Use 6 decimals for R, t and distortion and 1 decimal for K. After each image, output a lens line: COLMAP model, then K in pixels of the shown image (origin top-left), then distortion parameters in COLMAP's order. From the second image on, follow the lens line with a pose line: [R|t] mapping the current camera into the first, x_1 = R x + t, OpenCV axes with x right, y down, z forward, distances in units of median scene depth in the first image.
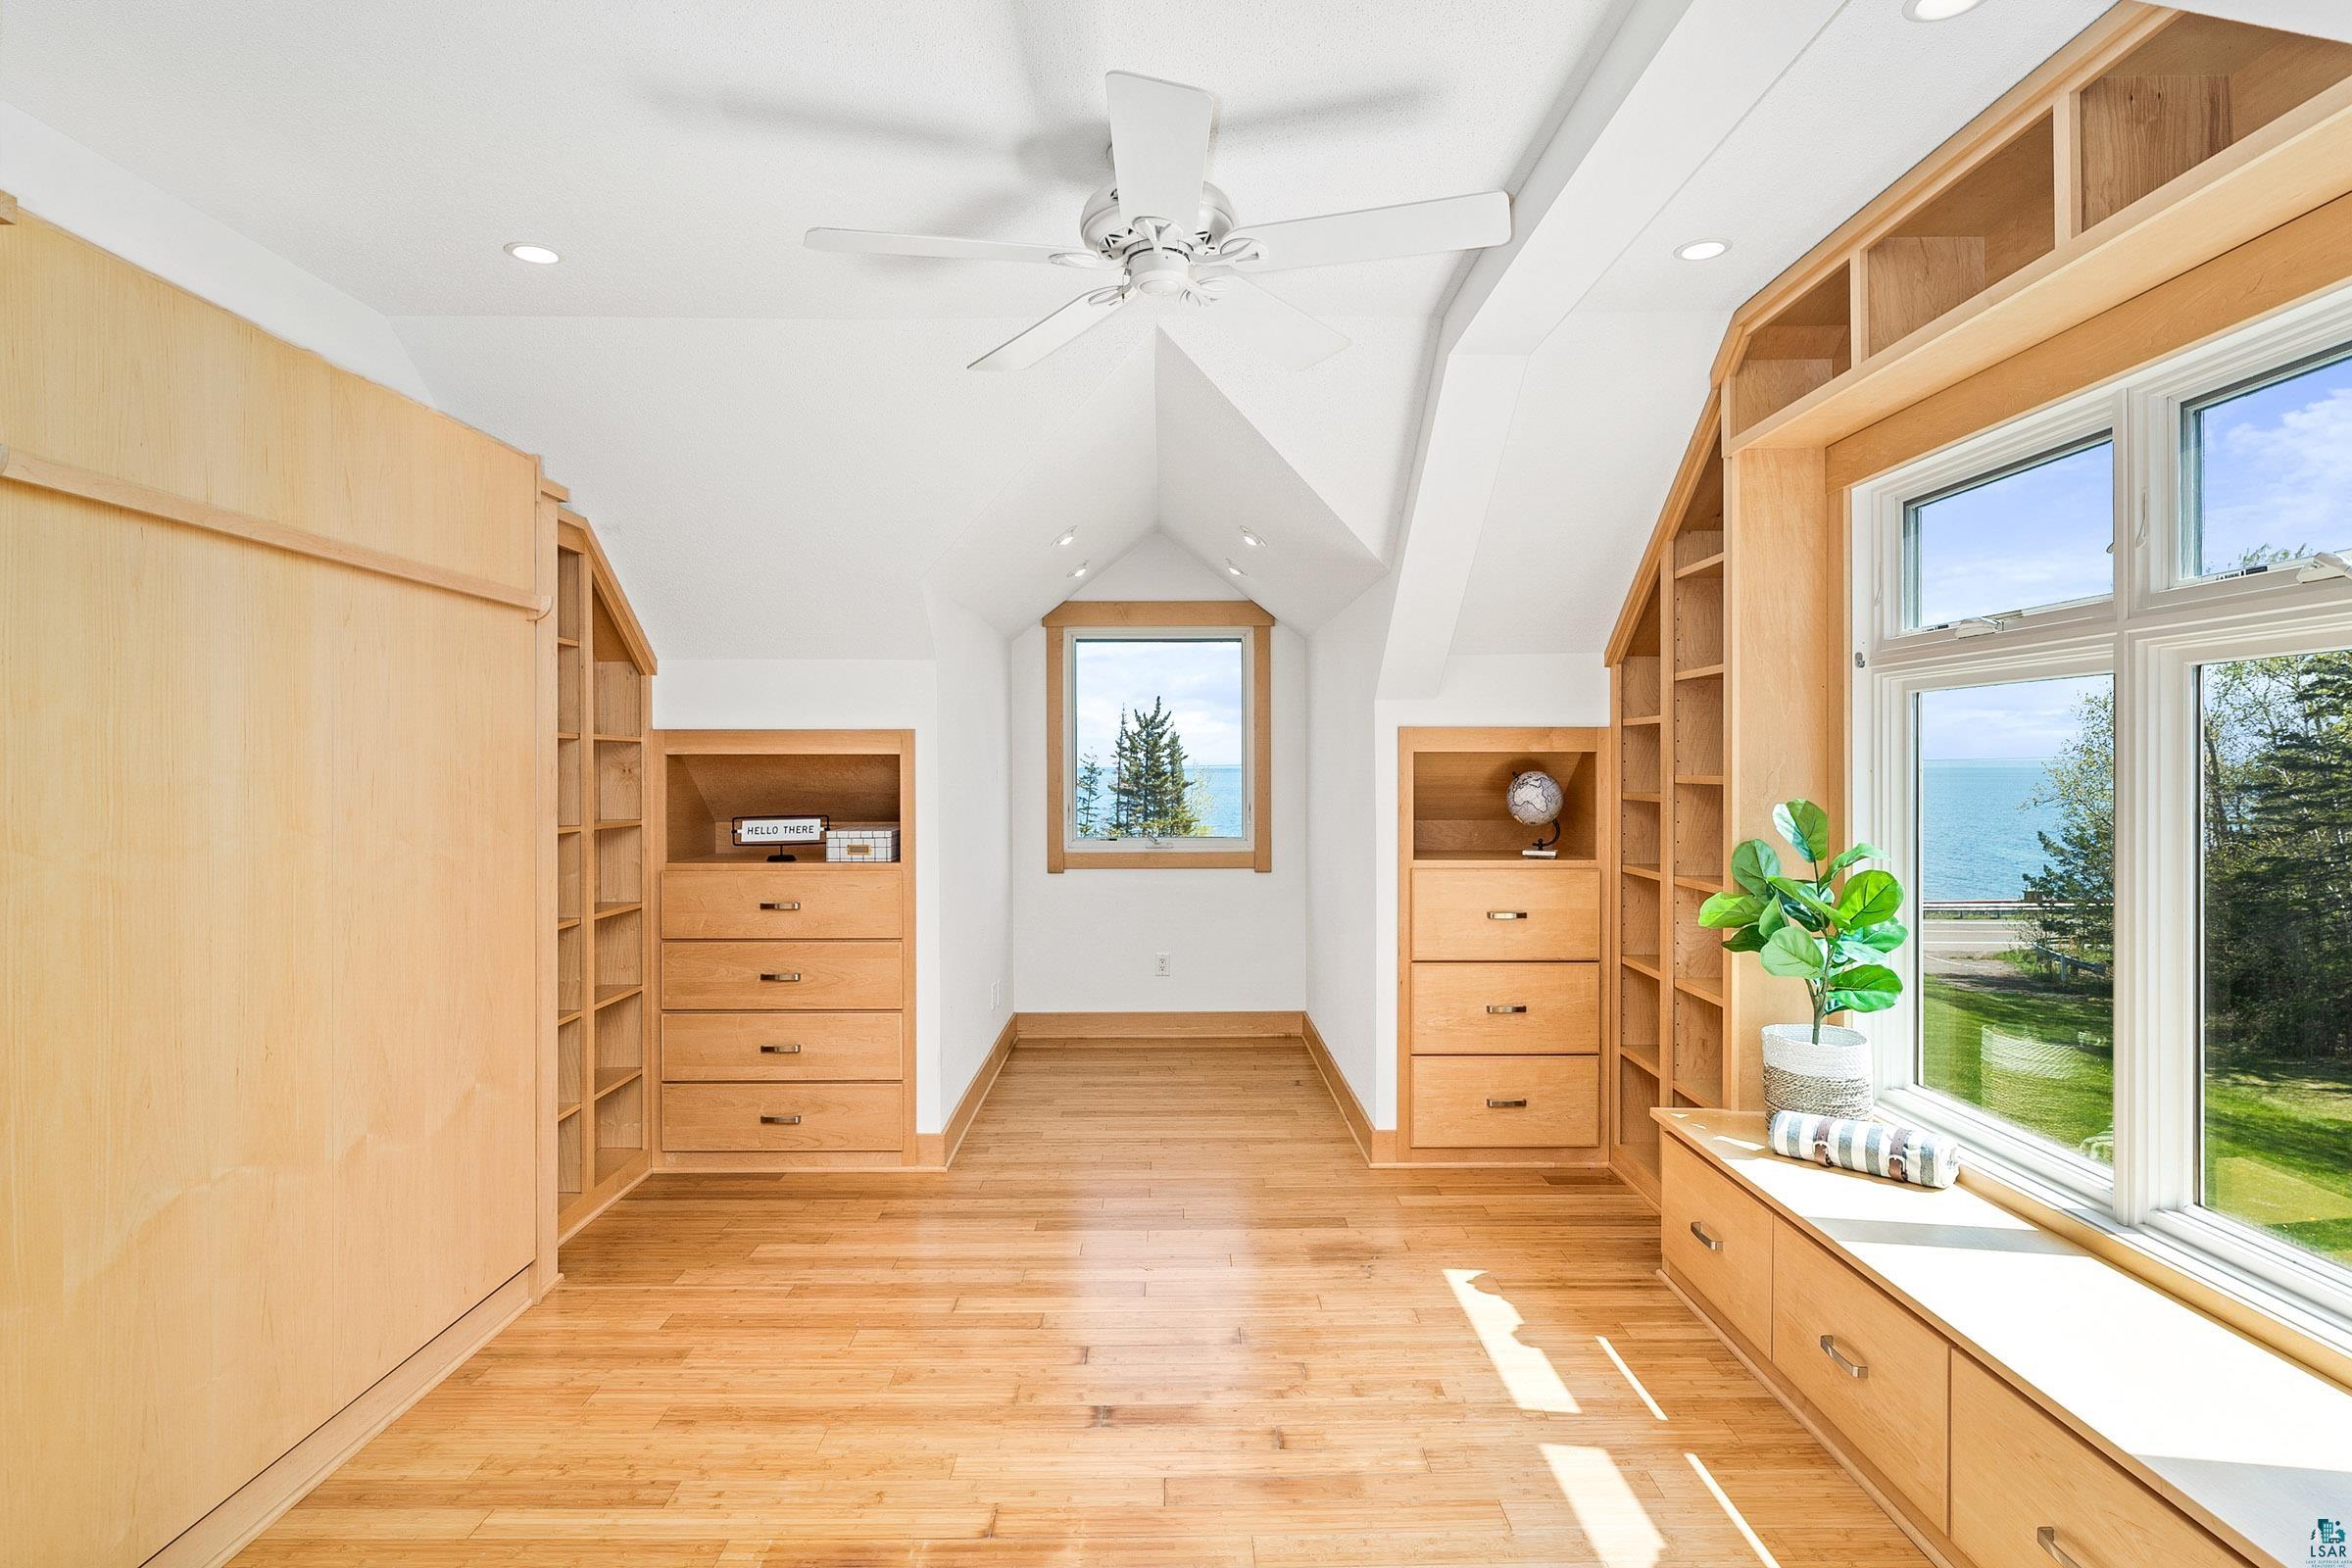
lens RADIAL K [[1296.2, 0, 1167.5], [0, 1296.2, 765.2], [0, 0, 1]] dist [-0.015120, 0.005458]
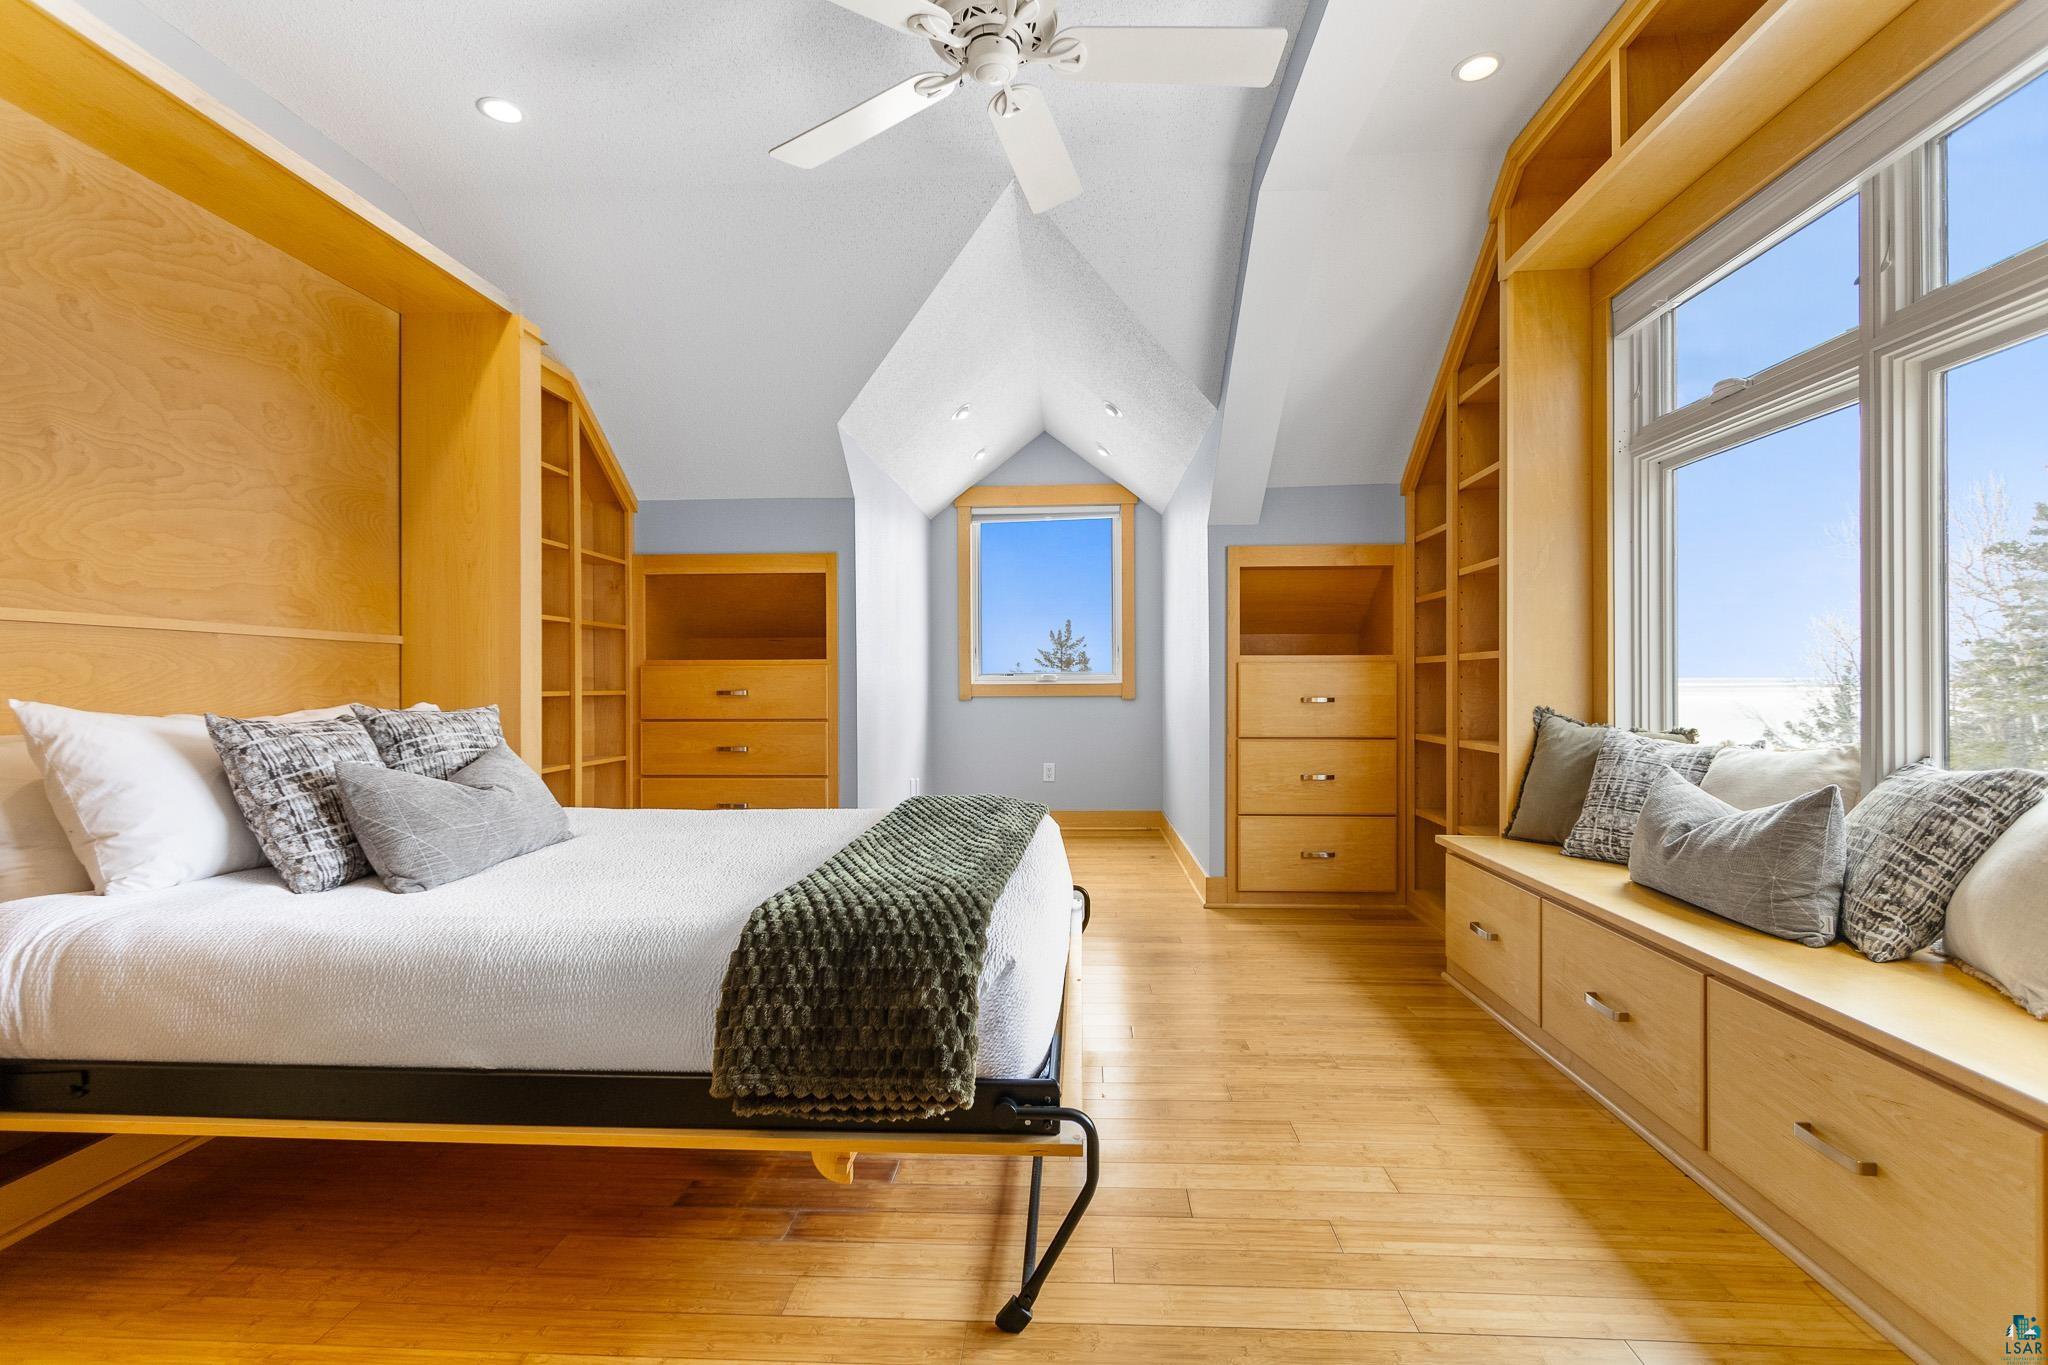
lens RADIAL K [[978.0, 0, 1018.1], [0, 978.0, 680.6], [0, 0, 1]] dist [0.005259, -0.001072]
pose [[0.998030, -0.000548, -0.062730, 0.042175], [0.000504, 1.000000, -0.000719, 0.106484], [0.062731, 0.000686, 0.998030, 0.070723]]
